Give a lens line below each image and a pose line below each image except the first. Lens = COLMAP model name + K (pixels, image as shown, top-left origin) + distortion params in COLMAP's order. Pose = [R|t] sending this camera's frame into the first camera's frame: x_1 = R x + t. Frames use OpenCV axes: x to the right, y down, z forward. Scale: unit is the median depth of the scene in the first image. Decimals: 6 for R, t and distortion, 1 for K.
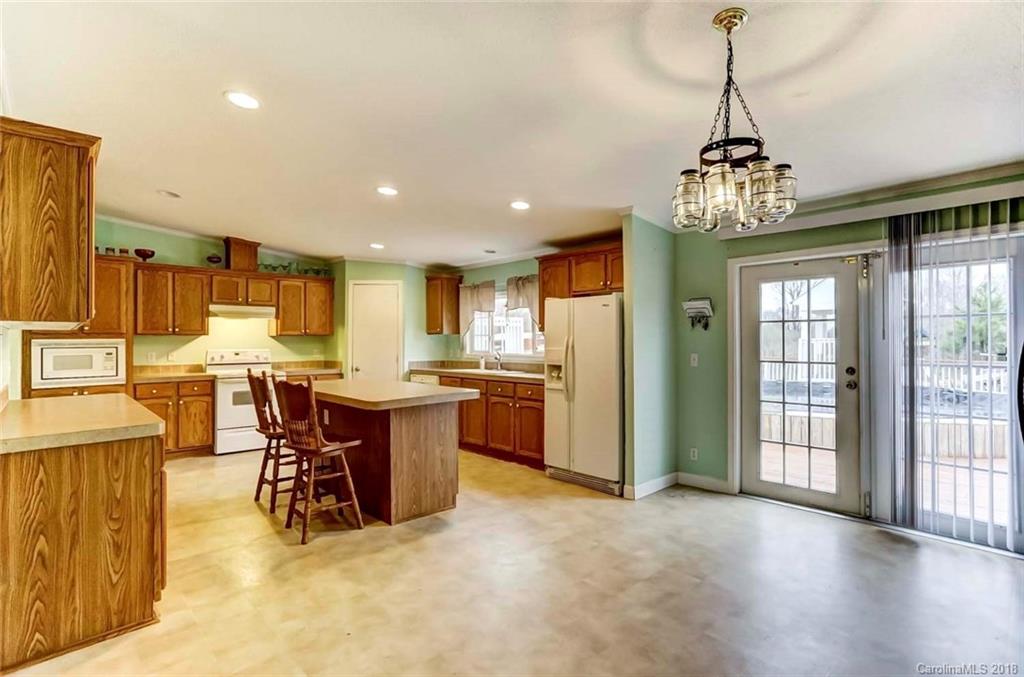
lens RADIAL K [[504.4, 0, 517.7], [0, 504.4, 336.2], [0, 0, 1]] dist [-0.054458, 0.034668]
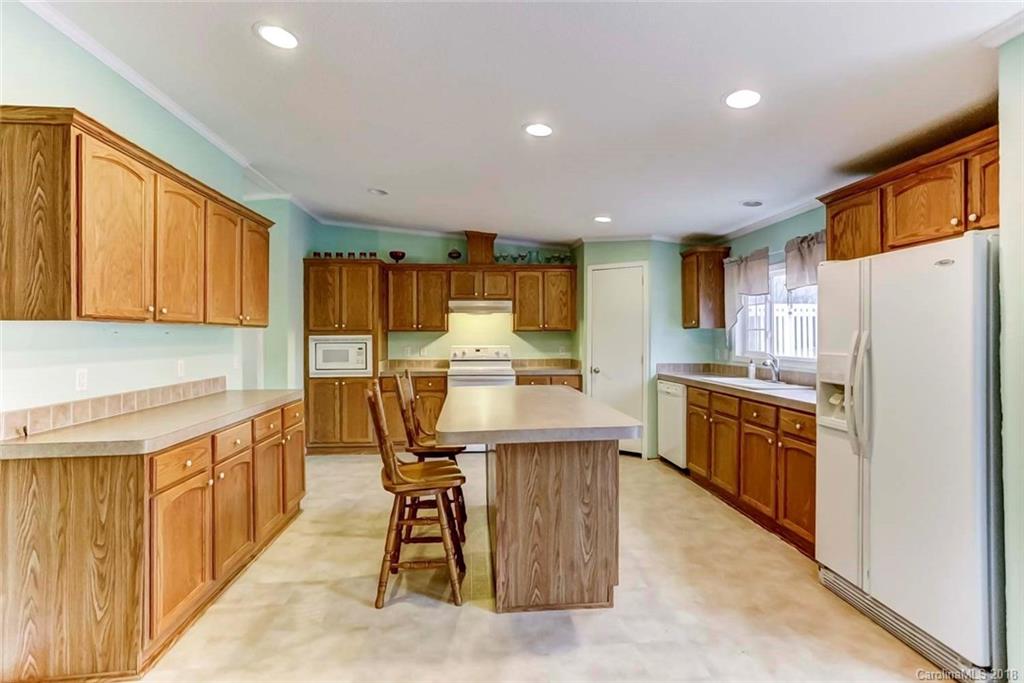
lens RADIAL K [[500.7, 0, 508.9], [0, 500.7, 334.9], [0, 0, 1]] dist [-0.053753, 0.035504]
pose [[0.776228, 0.000011, -0.630453, 0.124365], [0.005909, 0.999956, 0.007294, -0.001568], [0.630425, -0.009387, 0.776193, 0.338645]]
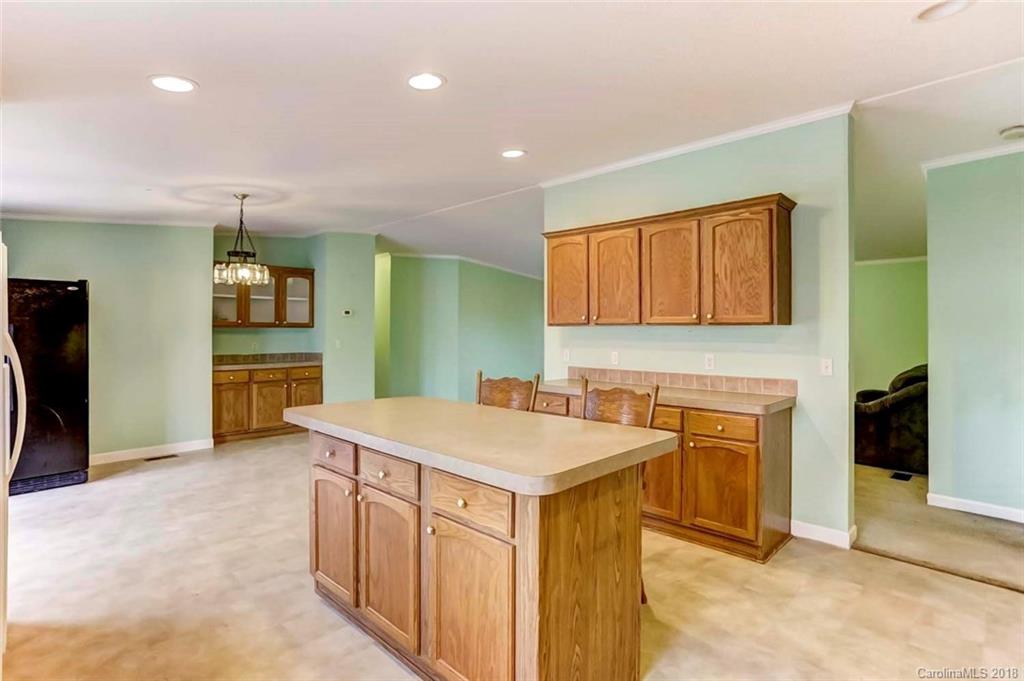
lens RADIAL K [[500.0, 0, 511.9], [0, 500.0, 332.5], [0, 0, 1]] dist [-0.054345, 0.033046]
pose [[-0.998605, 0.002936, -0.052715, -0.271410], [0.003142, 0.999988, -0.003828, 0.001459], [0.052703, -0.003988, -0.998602, 1.279991]]
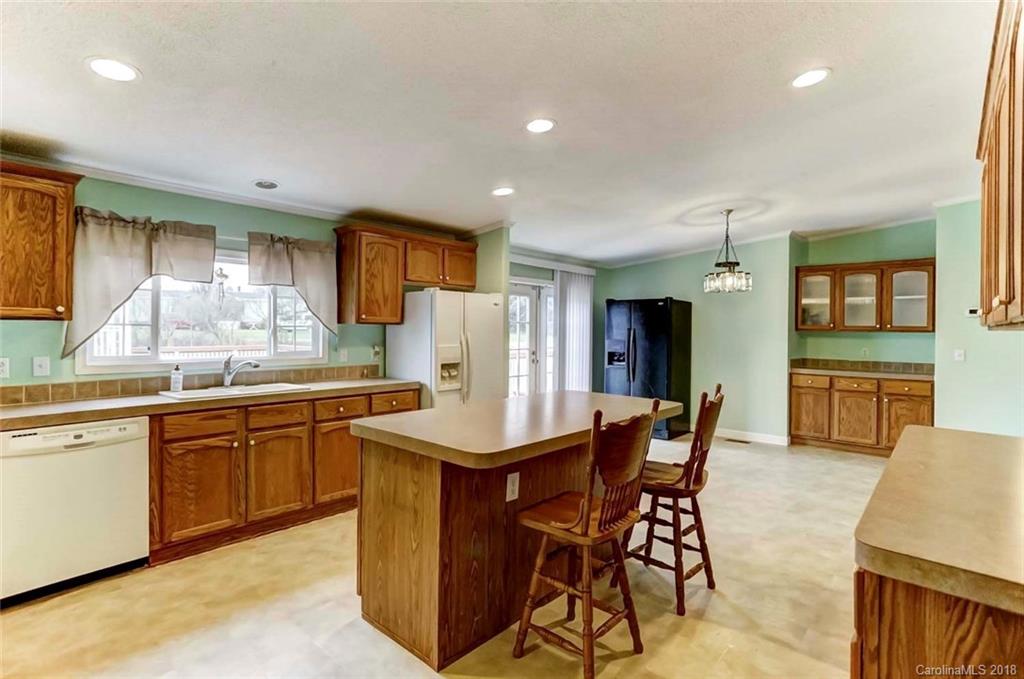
lens RADIAL K [[517.0, 0, 517.8], [0, 517.0, 329.2], [0, 0, 1]] dist [-0.052774, 0.039631]
pose [[-0.110380, 0.000214, 0.993889, -0.792287], [-0.020502, 0.999787, -0.002493, -0.004820], [-0.993678, -0.020652, -0.110352, 0.898811]]
